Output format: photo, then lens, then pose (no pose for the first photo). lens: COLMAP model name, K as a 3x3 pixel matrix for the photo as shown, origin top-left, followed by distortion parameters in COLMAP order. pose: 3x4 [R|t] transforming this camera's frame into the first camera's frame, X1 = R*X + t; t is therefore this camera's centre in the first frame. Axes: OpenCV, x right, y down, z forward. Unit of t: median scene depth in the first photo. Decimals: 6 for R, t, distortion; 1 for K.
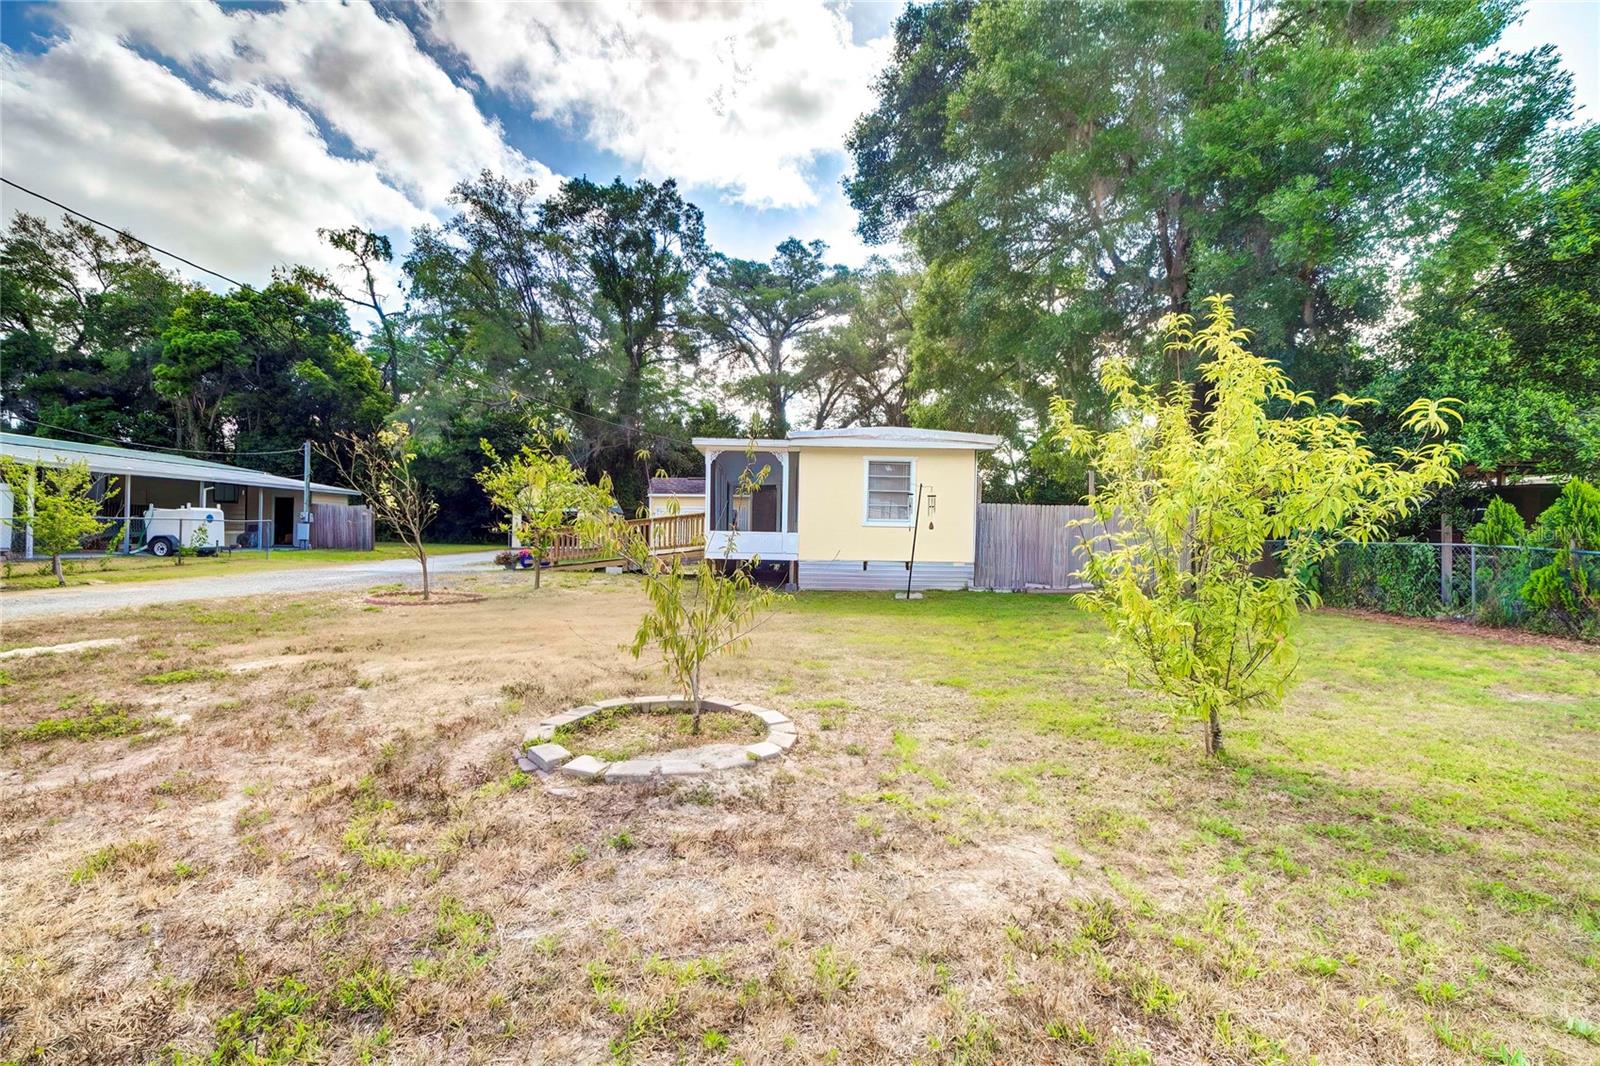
lens RADIAL K [[718.7, 0, 800.0], [0, 718.7, 533.0], [0, 0, 1]] dist [-0.000381, 0.000038]
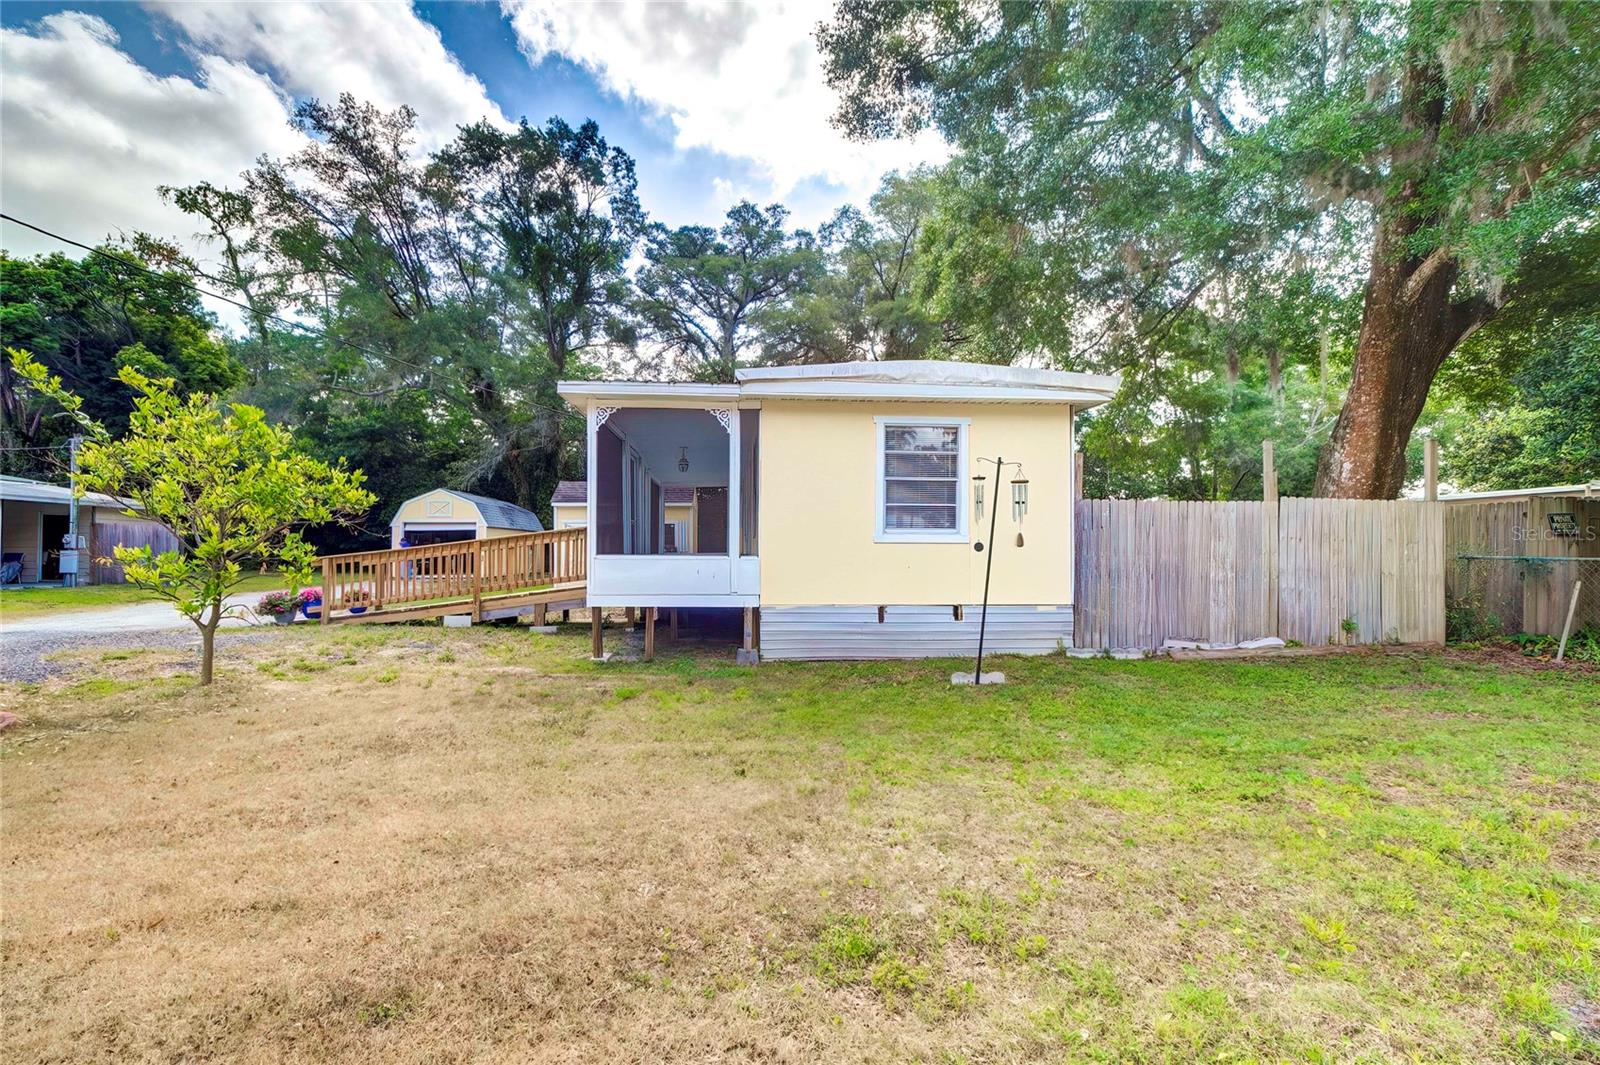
lens RADIAL K [[687.2, 0, 807.2], [0, 687.2, 564.7], [0, 0, 1]] dist [0.000271, 0.000061]
pose [[0.997482, -0.015685, 0.069161, -0.000913], [0.014230, 0.999668, 0.021477, -0.001844], [-0.069475, -0.020439, 0.997374, 0.182878]]
